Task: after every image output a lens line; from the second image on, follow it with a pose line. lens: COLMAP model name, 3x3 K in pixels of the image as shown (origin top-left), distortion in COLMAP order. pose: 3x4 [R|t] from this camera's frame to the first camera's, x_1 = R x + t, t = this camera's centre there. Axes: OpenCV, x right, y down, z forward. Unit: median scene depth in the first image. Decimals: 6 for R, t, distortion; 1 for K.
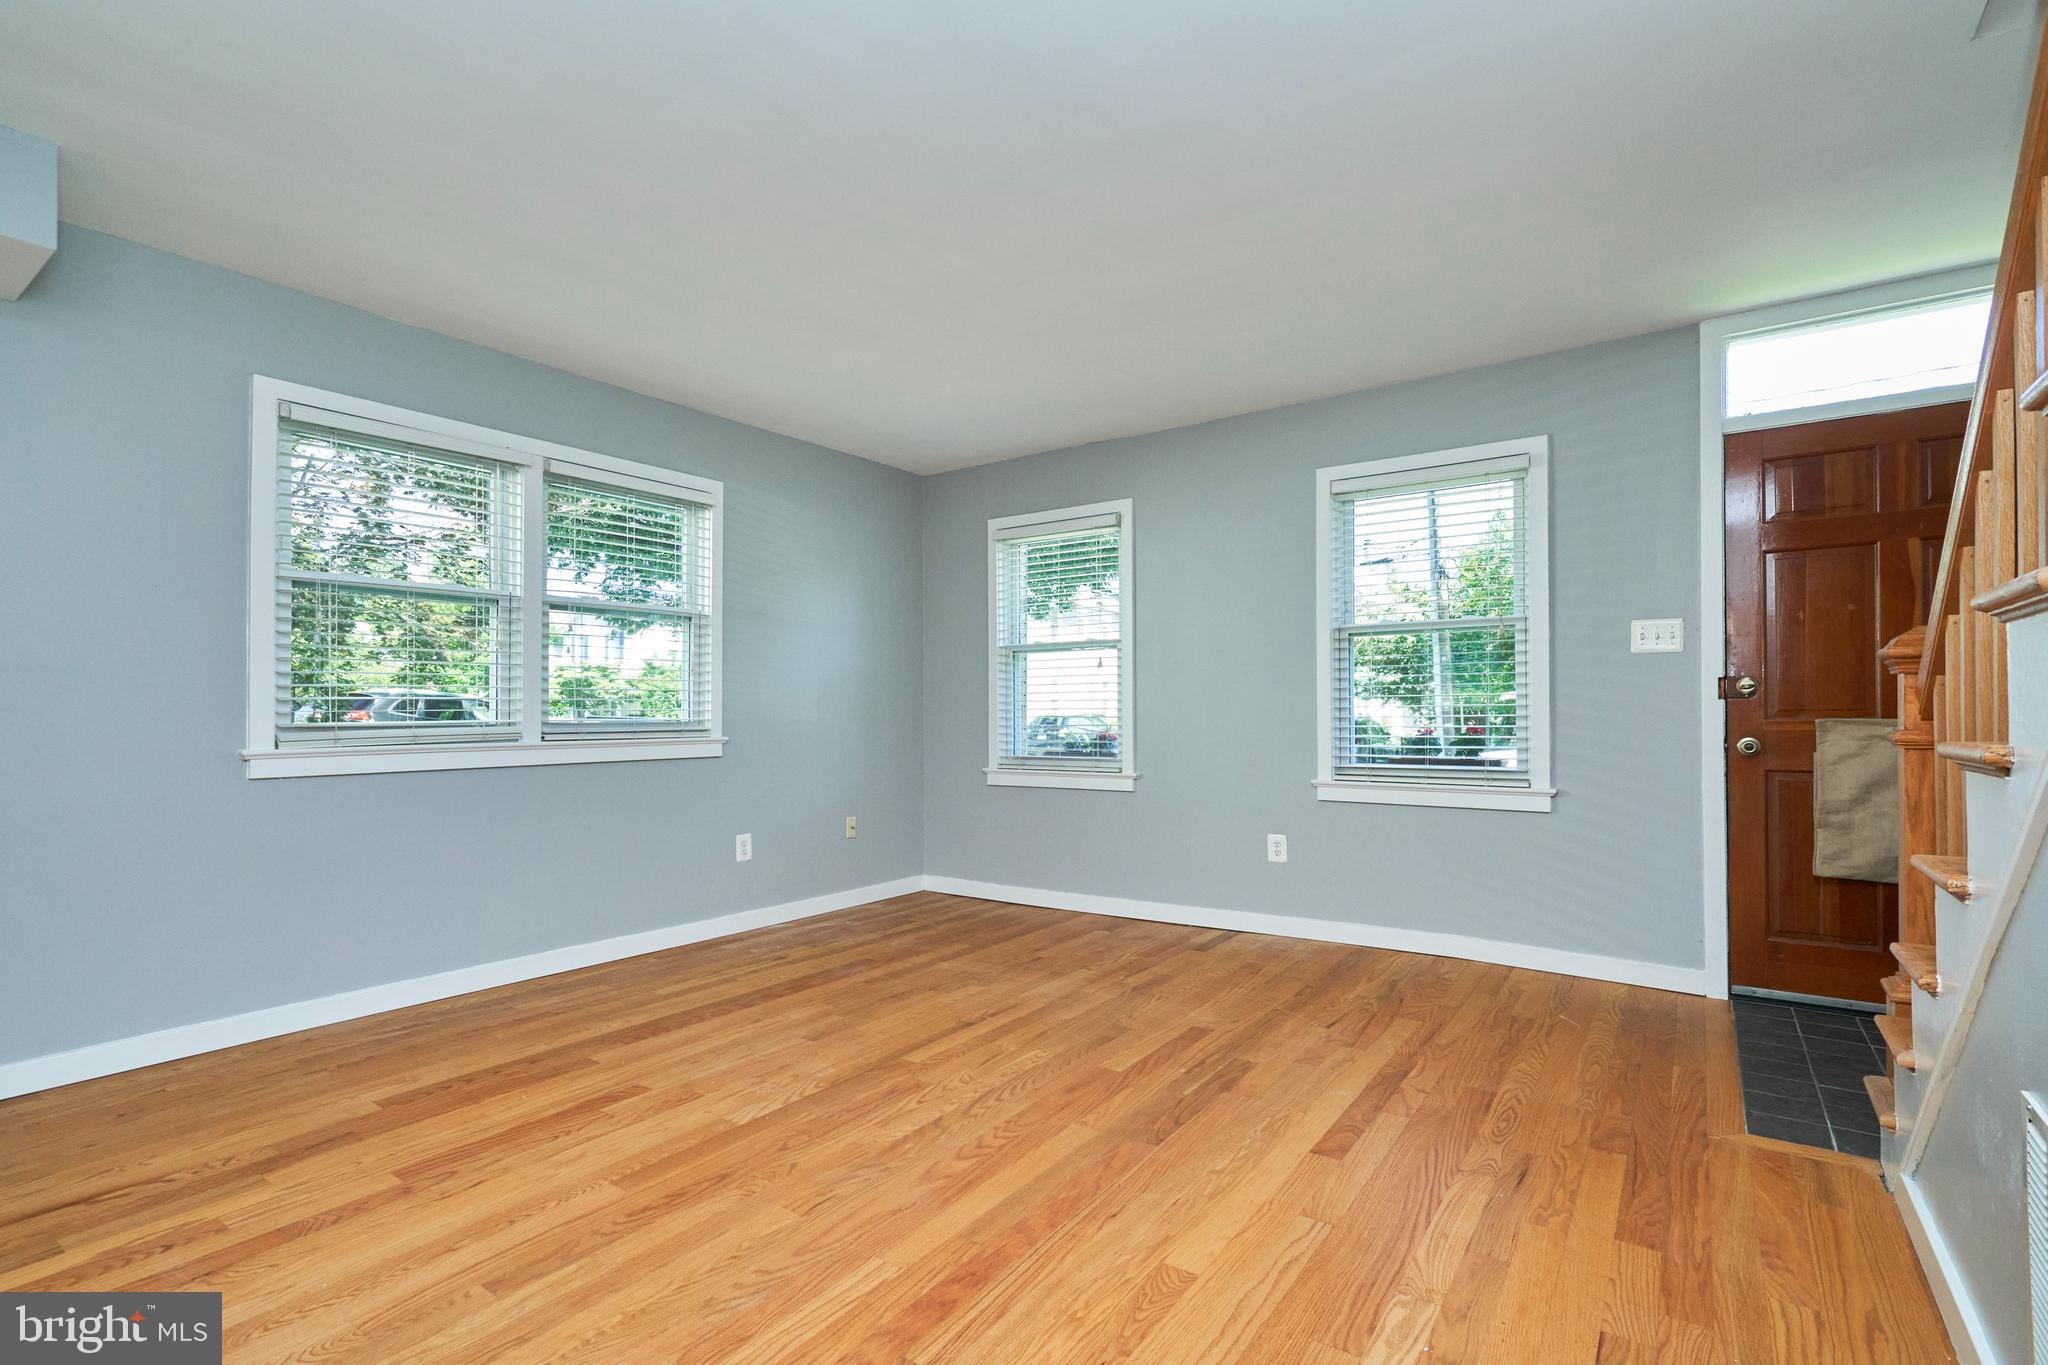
lens RADIAL K [[961.3, 0, 1013.9], [0, 961.3, 699.5], [0, 0, 1]] dist [-0.005018, 0.004220]
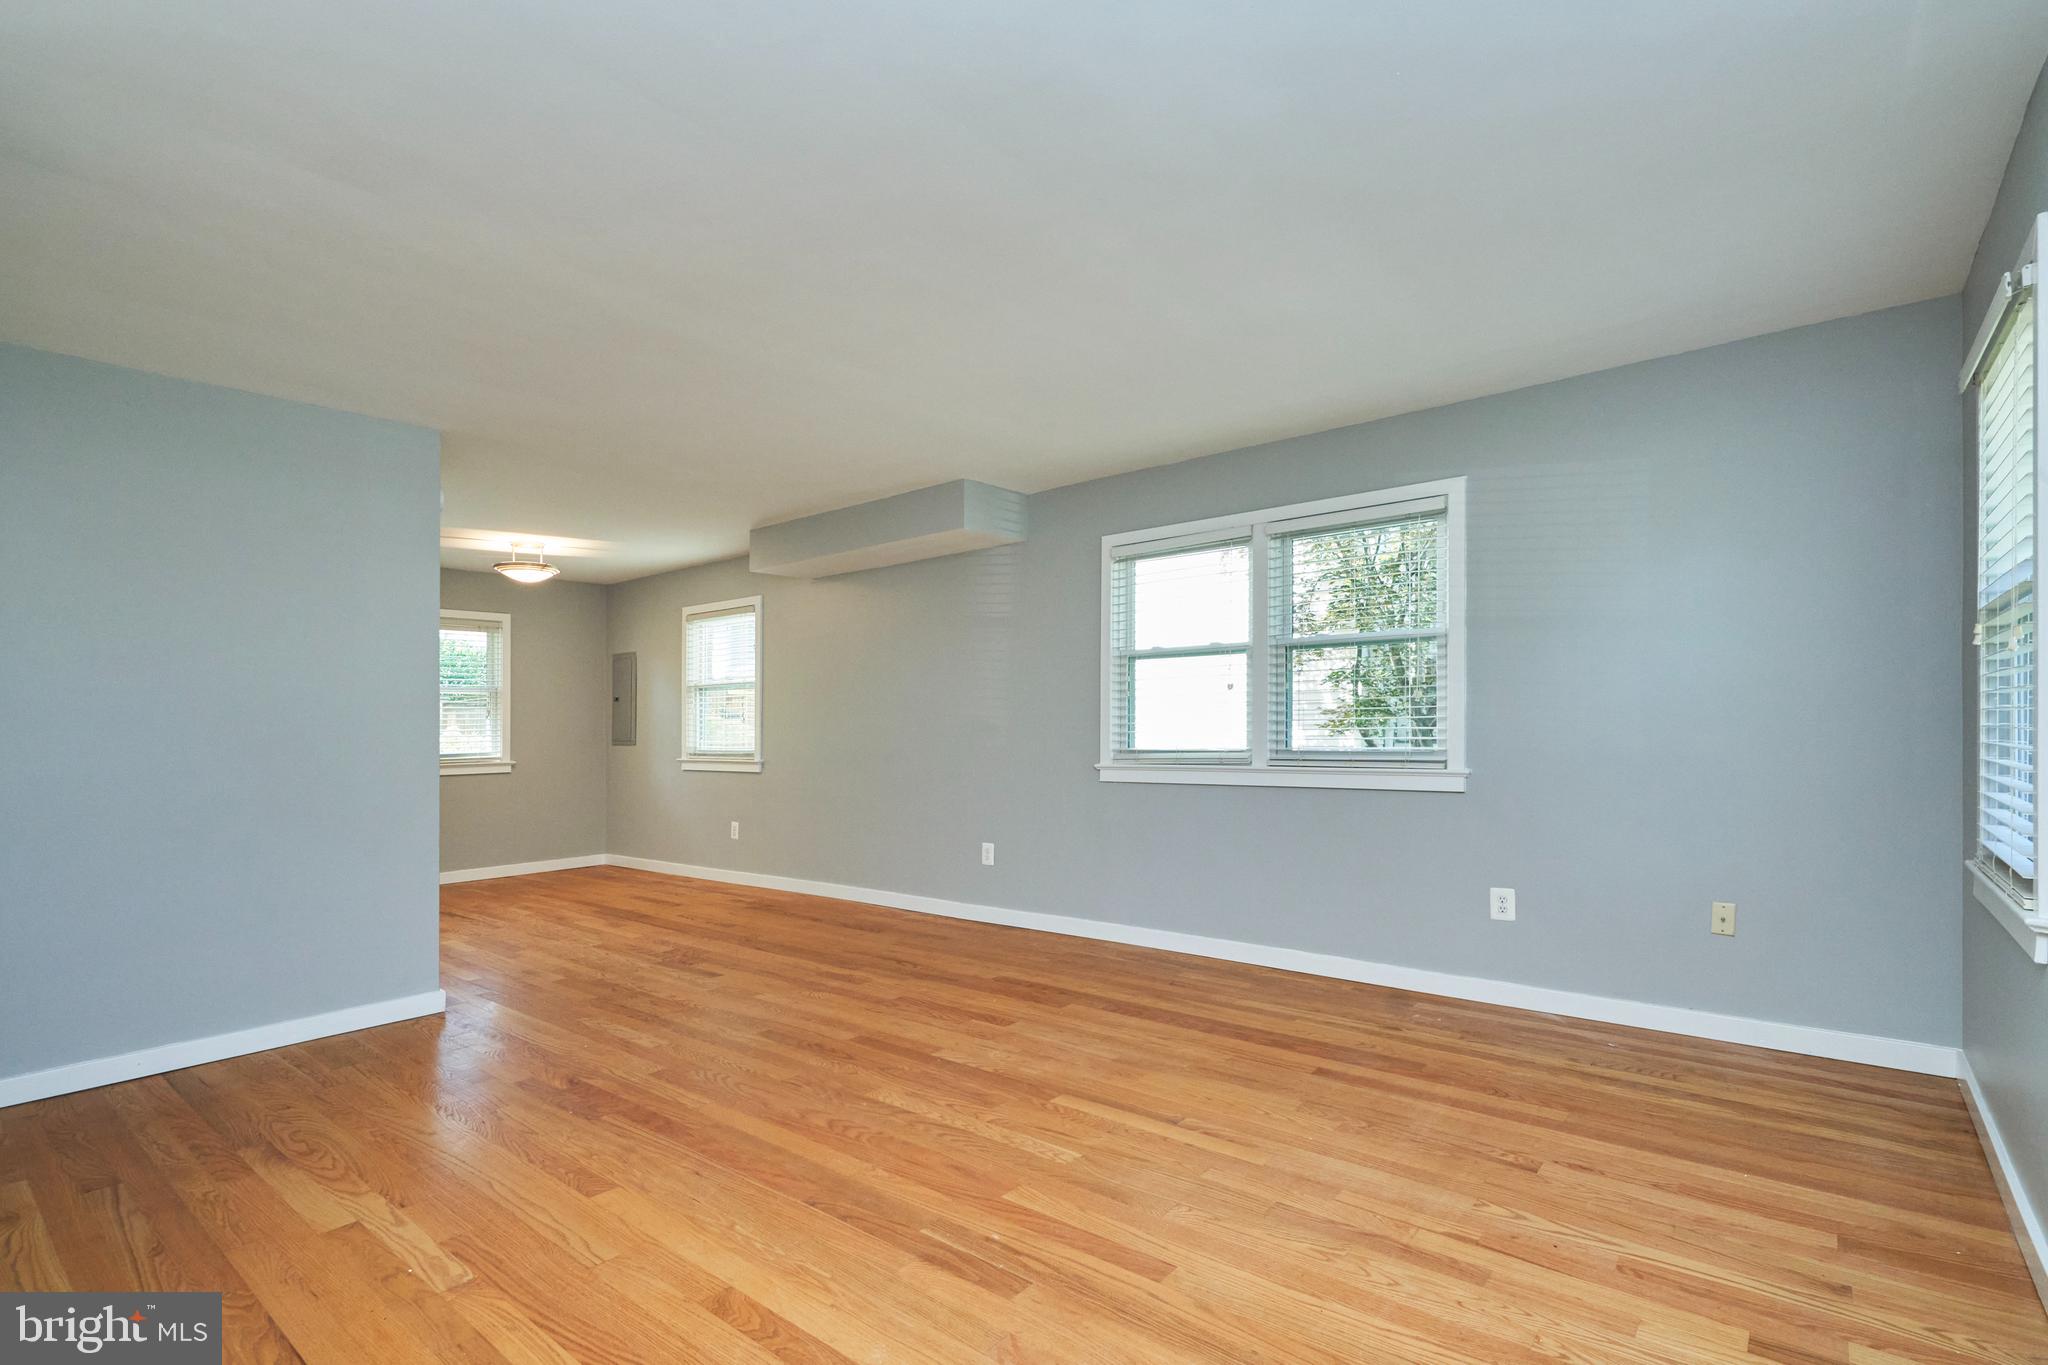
lens RADIAL K [[961.3, 0, 1038.5], [0, 961.3, 692.6], [0, 0, 1]] dist [-0.005018, 0.004220]
pose [[-0.059716, -0.026588, -0.997861, 0.875950], [0.030001, 0.999146, -0.028418, -0.024404], [0.997764, -0.031634, -0.058867, 1.005524]]
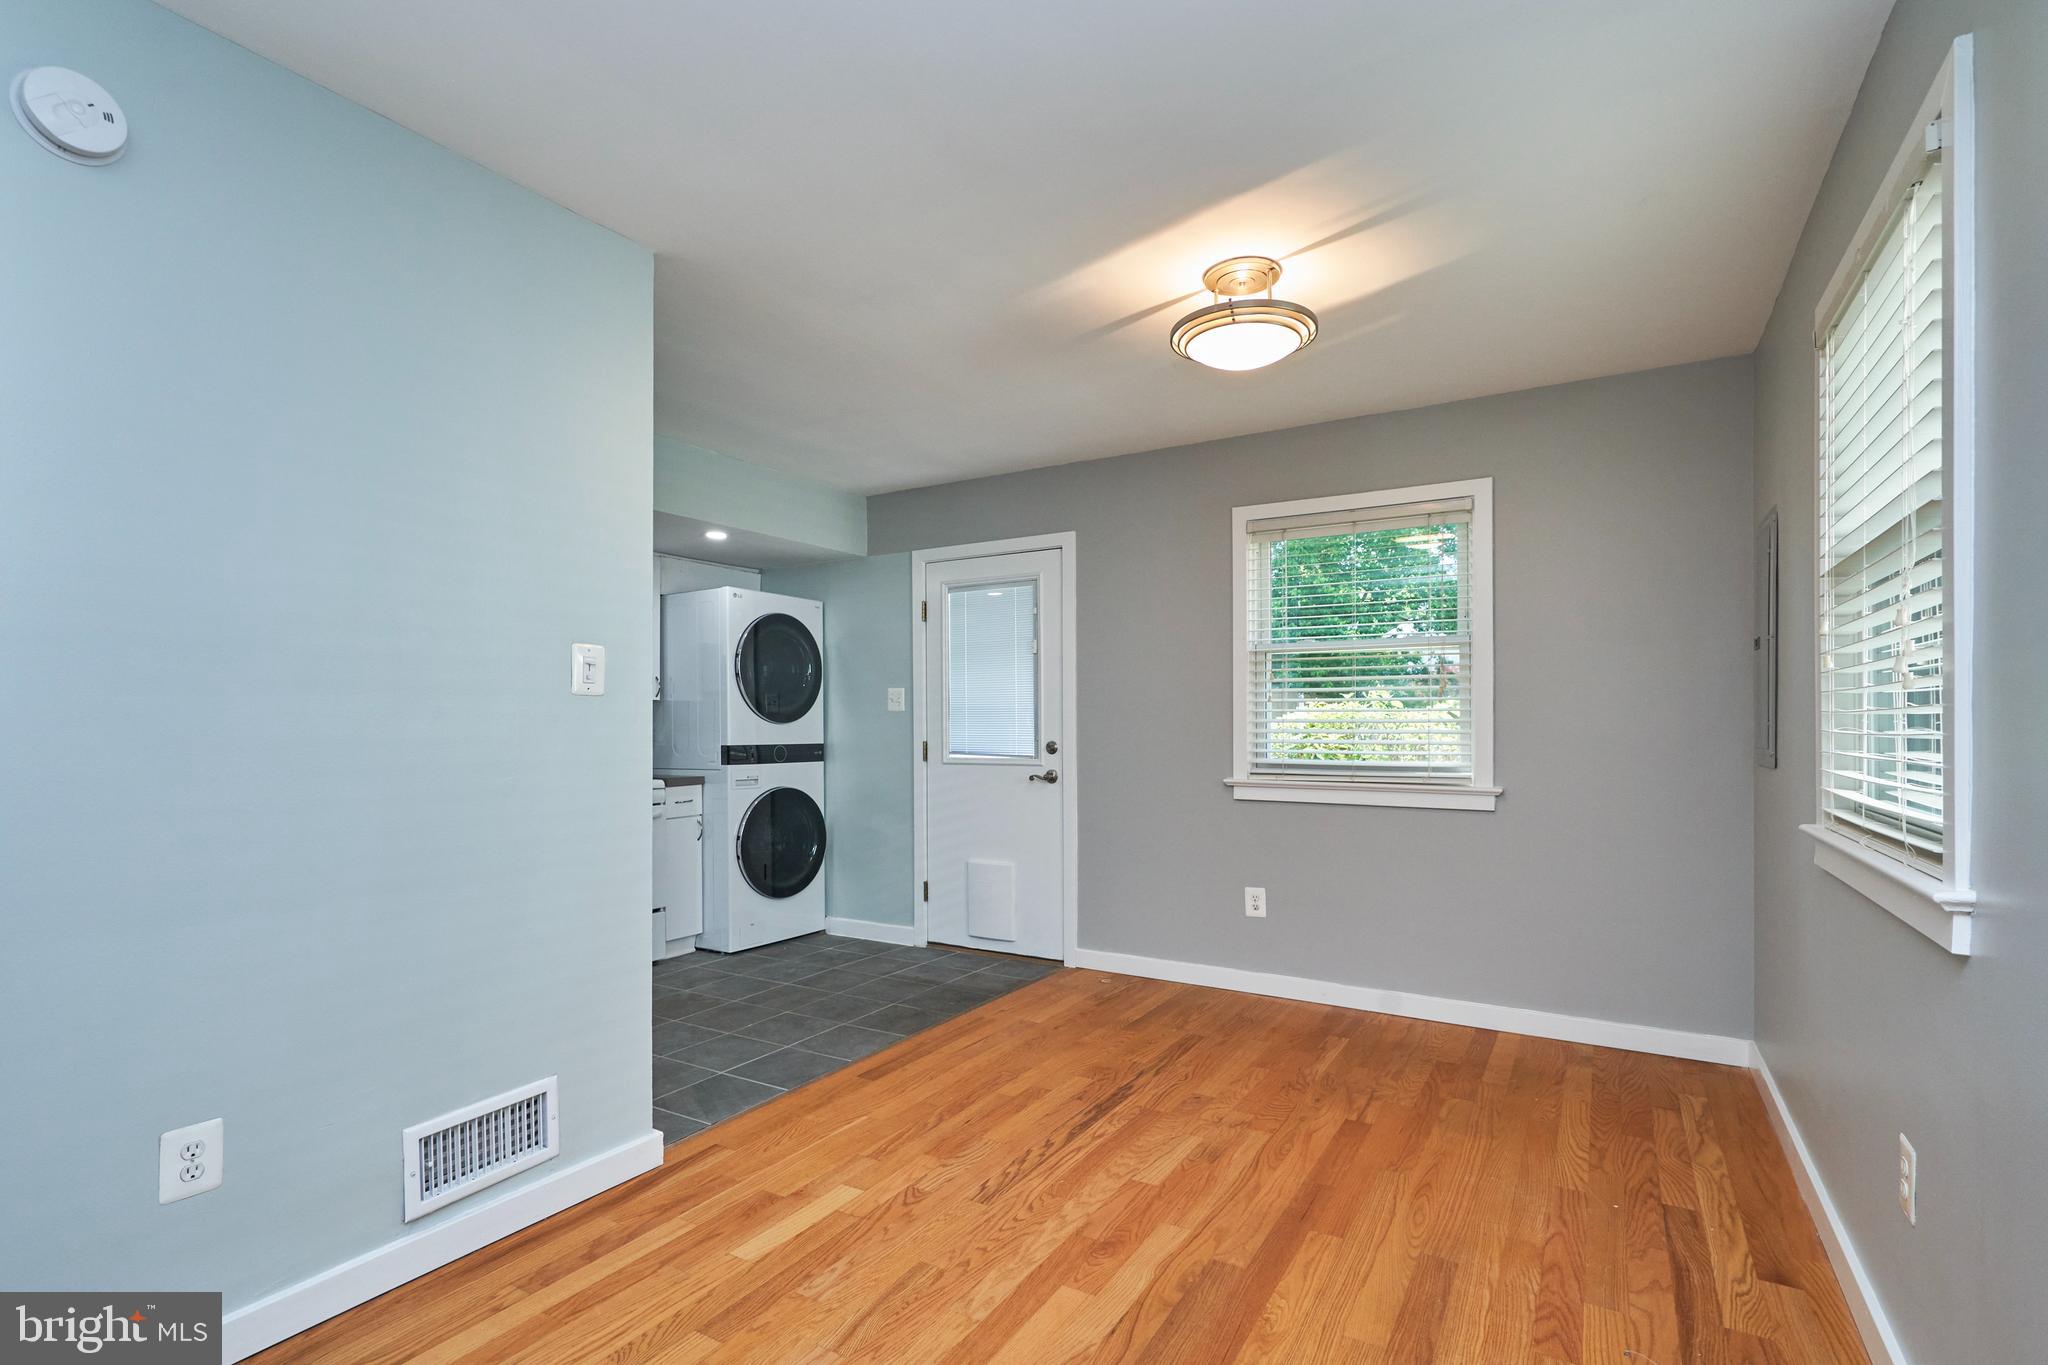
lens RADIAL K [[961.3, 0, 1022.5], [0, 961.3, 716.2], [0, 0, 1]] dist [-0.005018, 0.004220]
pose [[-0.996634, 0.009212, -0.081458, -0.910750], [0.010923, 0.999728, -0.020584, -0.027560], [0.081246, -0.021404, -0.996464, 0.606545]]
